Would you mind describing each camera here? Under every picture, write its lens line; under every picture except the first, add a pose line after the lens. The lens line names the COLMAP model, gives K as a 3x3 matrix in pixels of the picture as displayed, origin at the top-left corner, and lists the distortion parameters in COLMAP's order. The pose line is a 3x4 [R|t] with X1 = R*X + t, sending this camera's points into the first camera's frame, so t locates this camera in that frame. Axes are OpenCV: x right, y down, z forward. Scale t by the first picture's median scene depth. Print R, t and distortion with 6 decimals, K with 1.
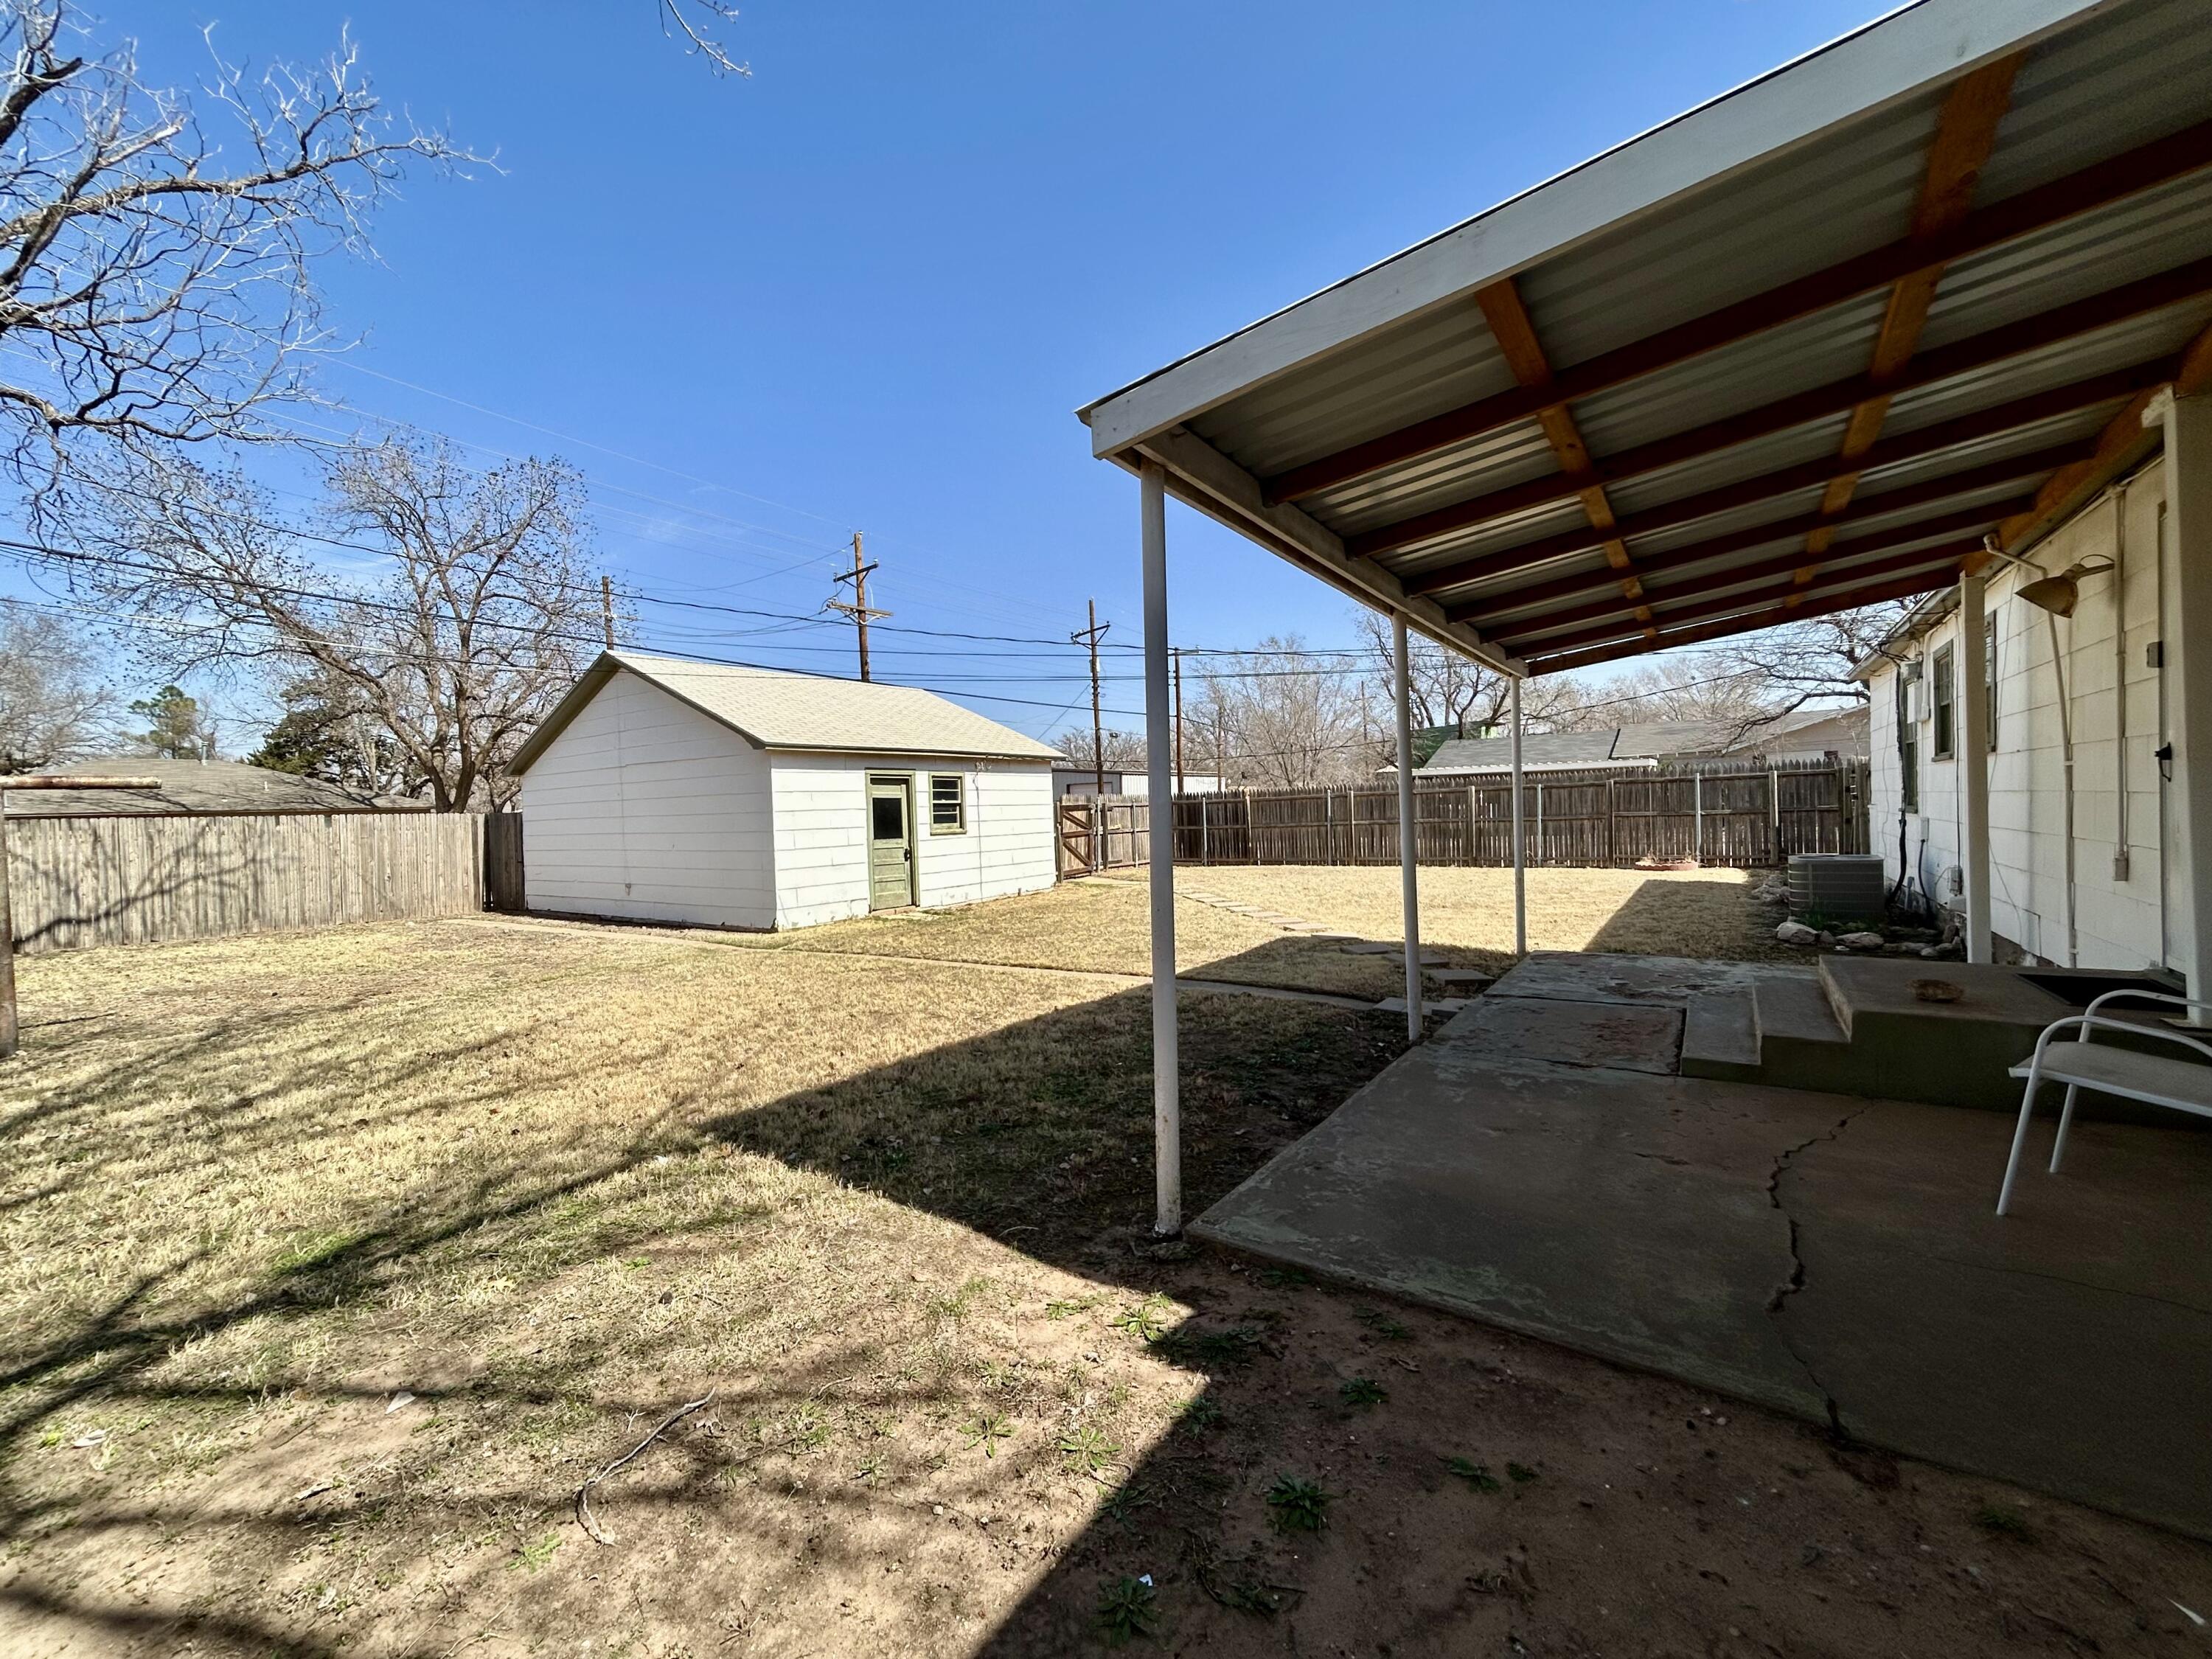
lens RADIAL K [[896.0, 0, 1093.2], [0, 896.0, 827.4], [0, 0, 1]] dist [0.002612, 0.000730]
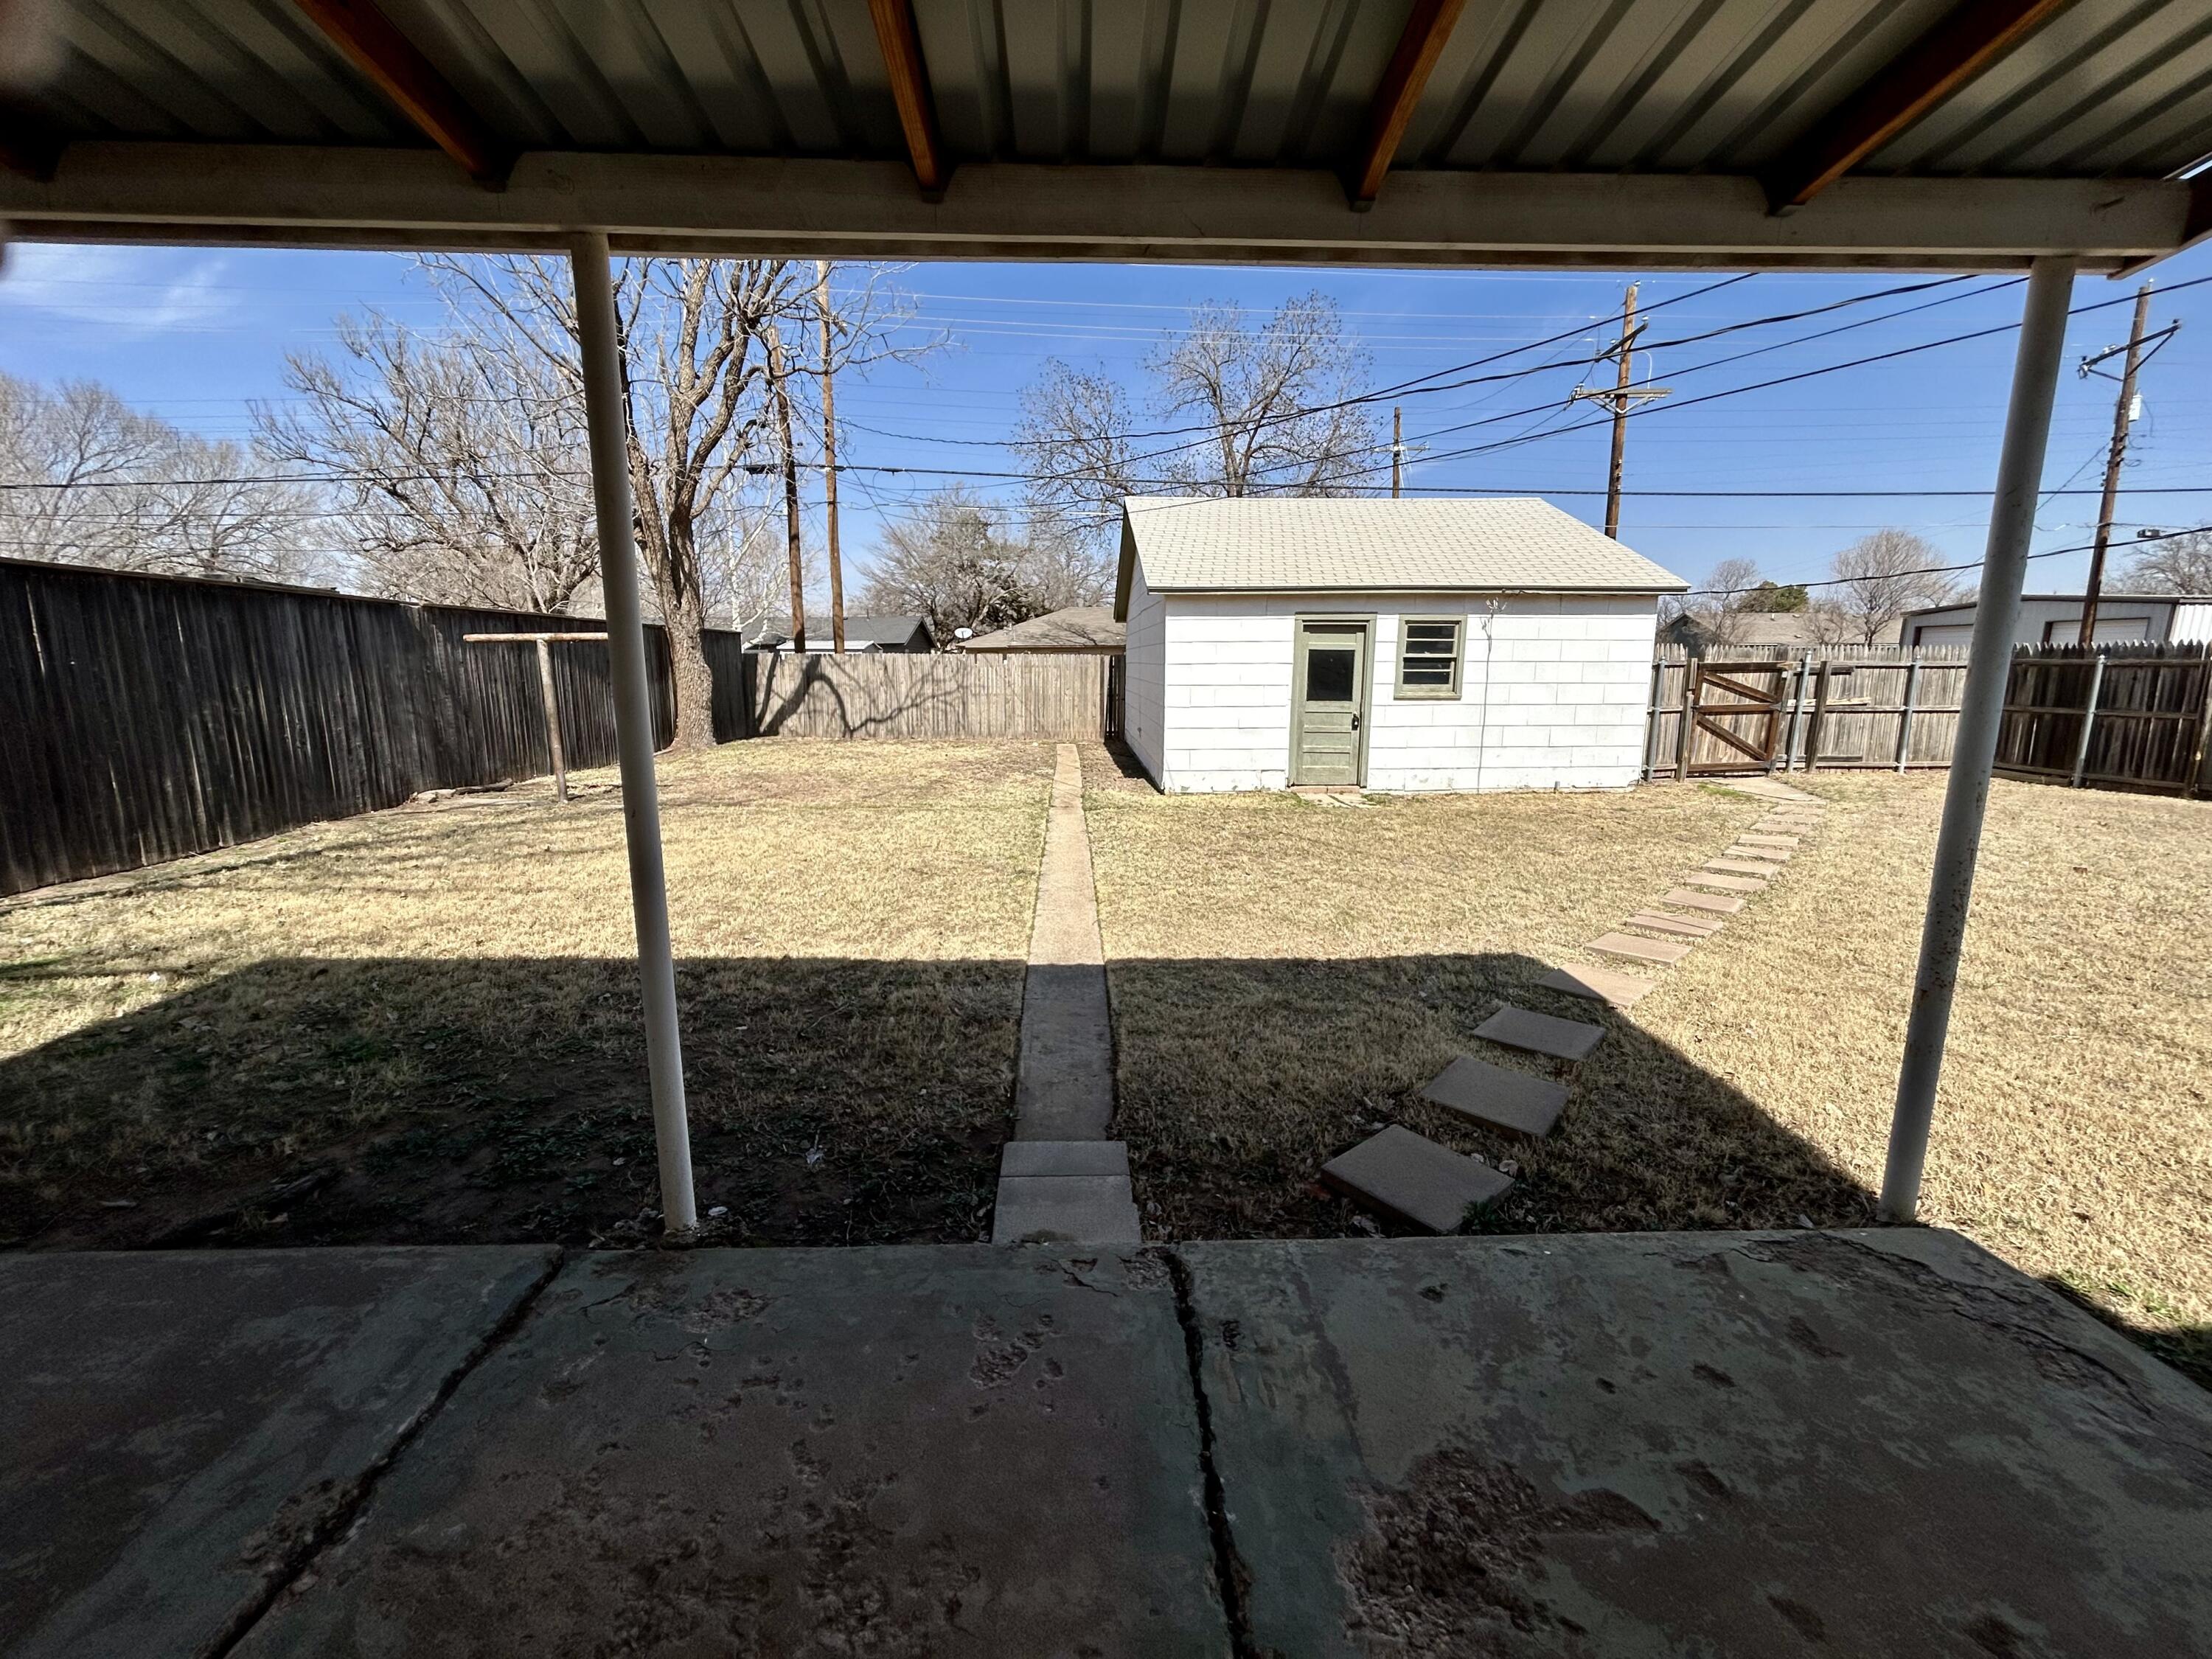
lens RADIAL K [[896.0, 0, 1104.8], [0, 896.0, 824.6], [0, 0, 1]] dist [0.002612, 0.000730]
pose [[0.603310, 0.172594, -0.778607, 0.275315], [-0.034606, 0.981047, 0.190654, -0.022857], [0.796756, -0.088079, 0.597848, 0.309699]]
